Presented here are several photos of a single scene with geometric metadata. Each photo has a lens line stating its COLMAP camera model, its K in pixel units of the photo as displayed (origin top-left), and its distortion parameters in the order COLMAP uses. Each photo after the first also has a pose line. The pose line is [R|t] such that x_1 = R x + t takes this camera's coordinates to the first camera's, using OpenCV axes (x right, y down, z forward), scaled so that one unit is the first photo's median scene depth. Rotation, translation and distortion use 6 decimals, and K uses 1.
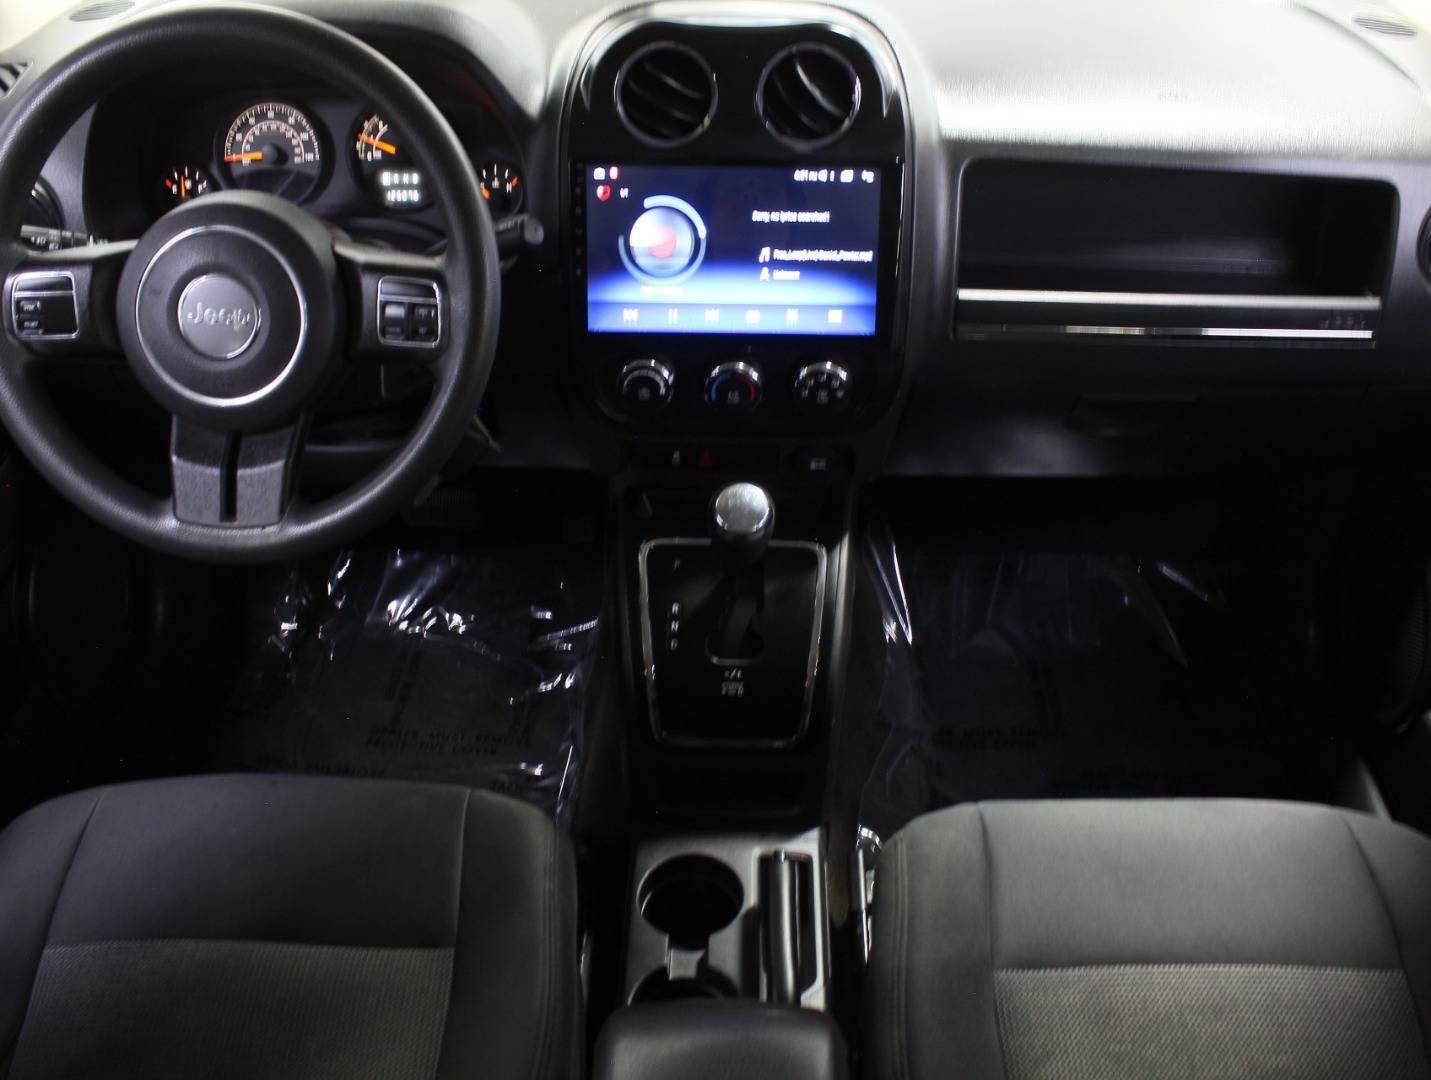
lens RADIAL K [[1352.2, 0, 715.5], [0, 1352.2, 540.0], [0, 0, 1]] dist [-0.169107, 0.160993]
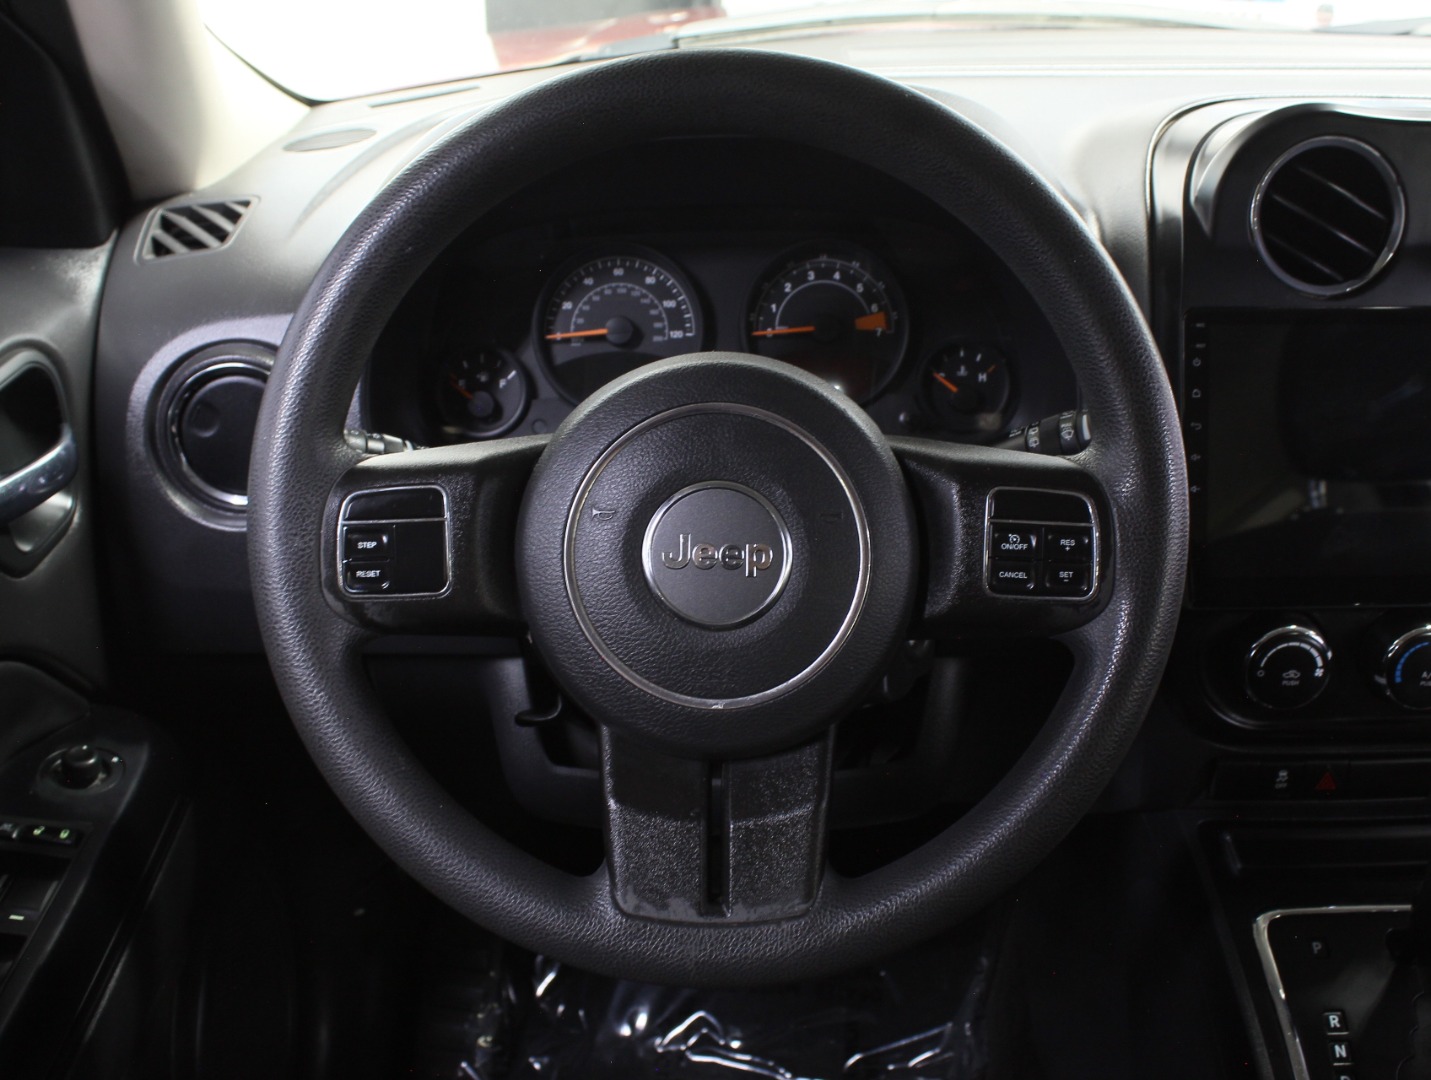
lens RADIAL K [[1606.6, 0, 687.3], [0, 1606.6, 536.0], [0, 0, 1]] dist [-0.111196, 0.029411]
pose [[0.999554, -0.028509, 0.008872, -0.327373], [0.029757, 0.975576, -0.217635, -0.019166], [-0.002451, 0.217802, 0.975990, 0.252513]]
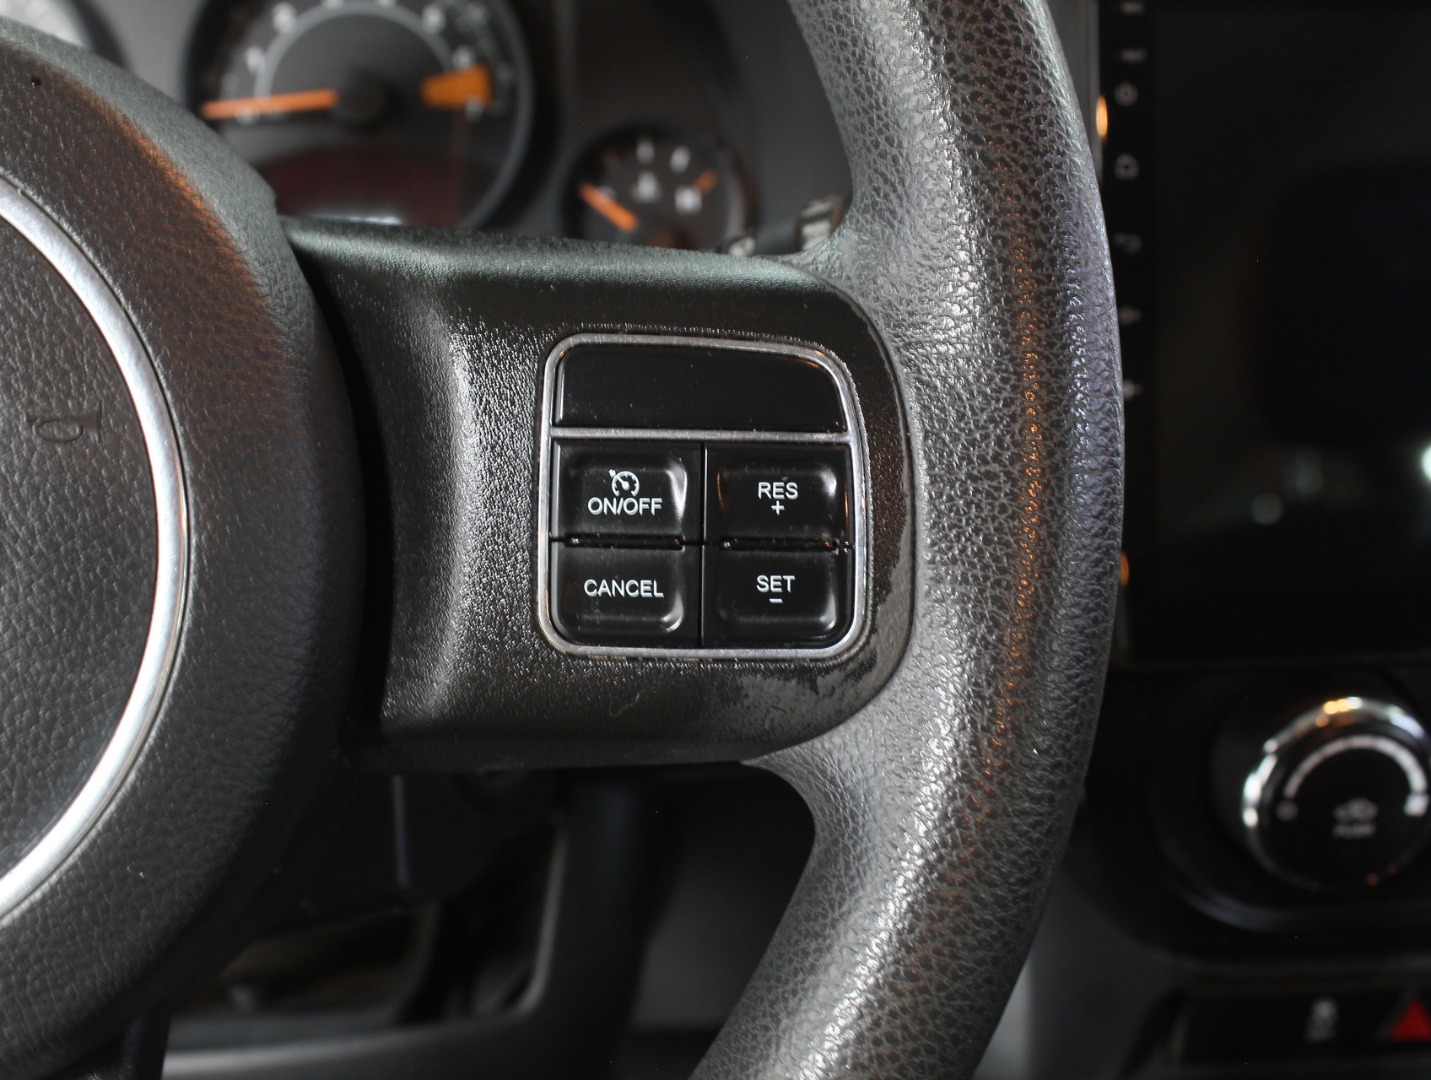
lens RADIAL K [[1941.9, 0, 715.5], [0, 1941.9, 540.0], [0, 0, 1]] dist [-0.099562, 0.049042]
pose [[0.991999, -0.047568, 0.116942, -0.218390], [0.073867, 0.969887, -0.232086, -0.078420], [-0.102380, 0.238867, 0.965640, 0.593671]]
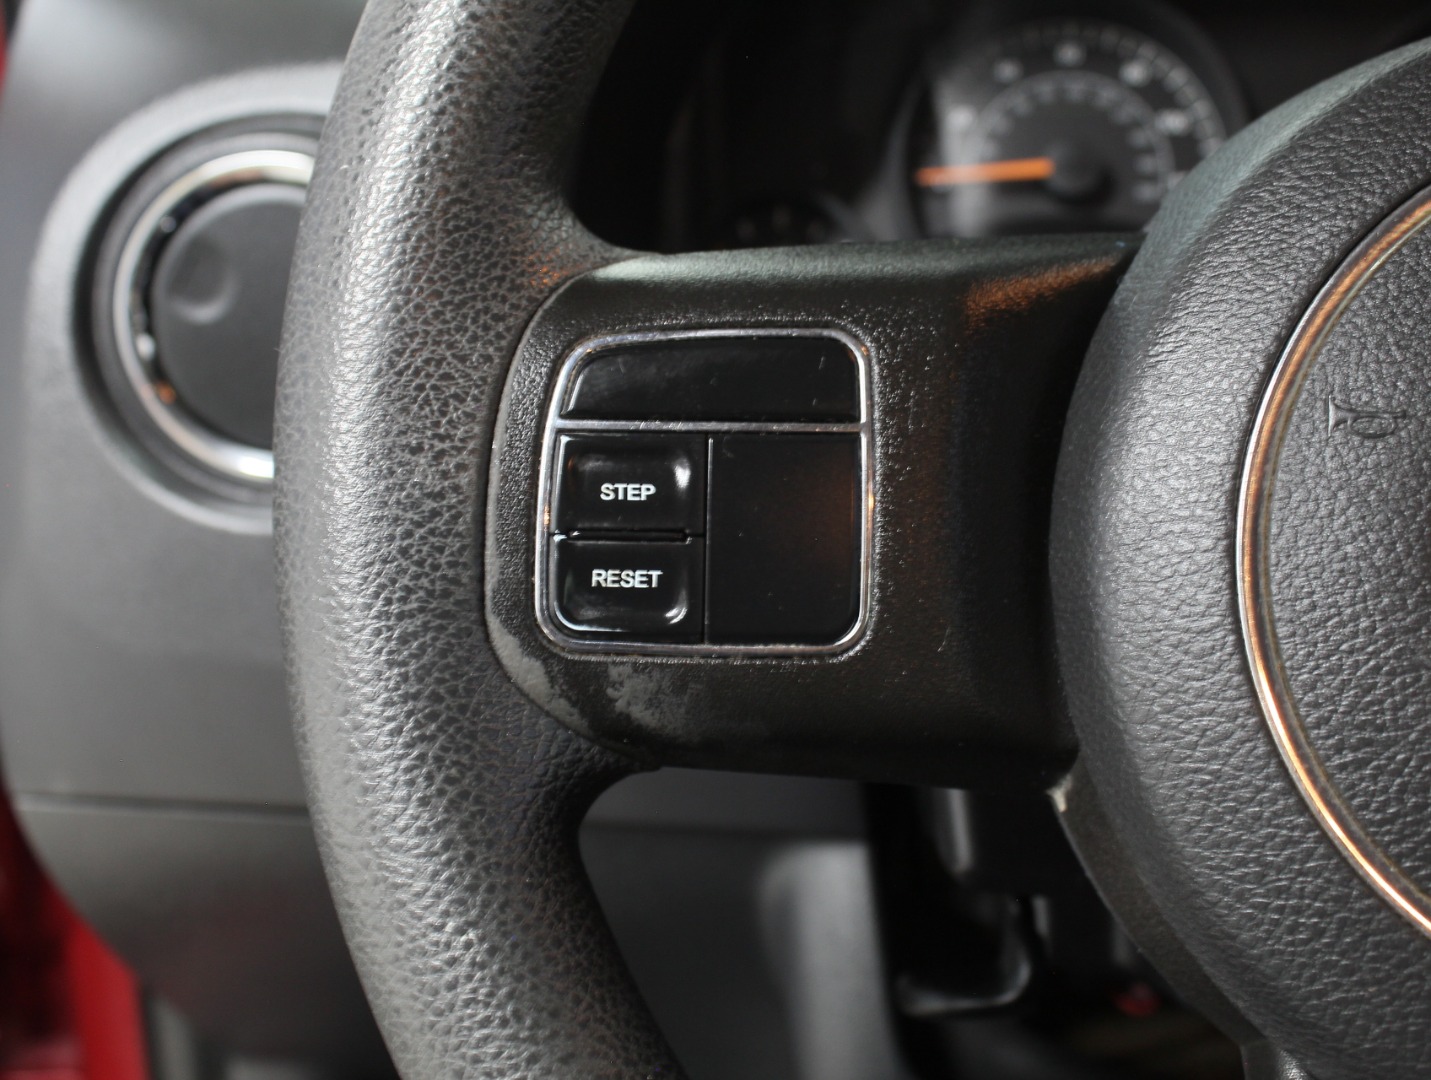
lens RADIAL K [[1904.4, 0, 715.5], [0, 1904.4, 540.0], [0, 0, 1]] dist [-0.071685, 0.055951]
pose [[0.999125, 0.014957, -0.039051, -0.421730], [-0.025842, 0.955034, -0.295369, -0.073899], [0.032877, 0.296120, 0.954585, 0.612661]]
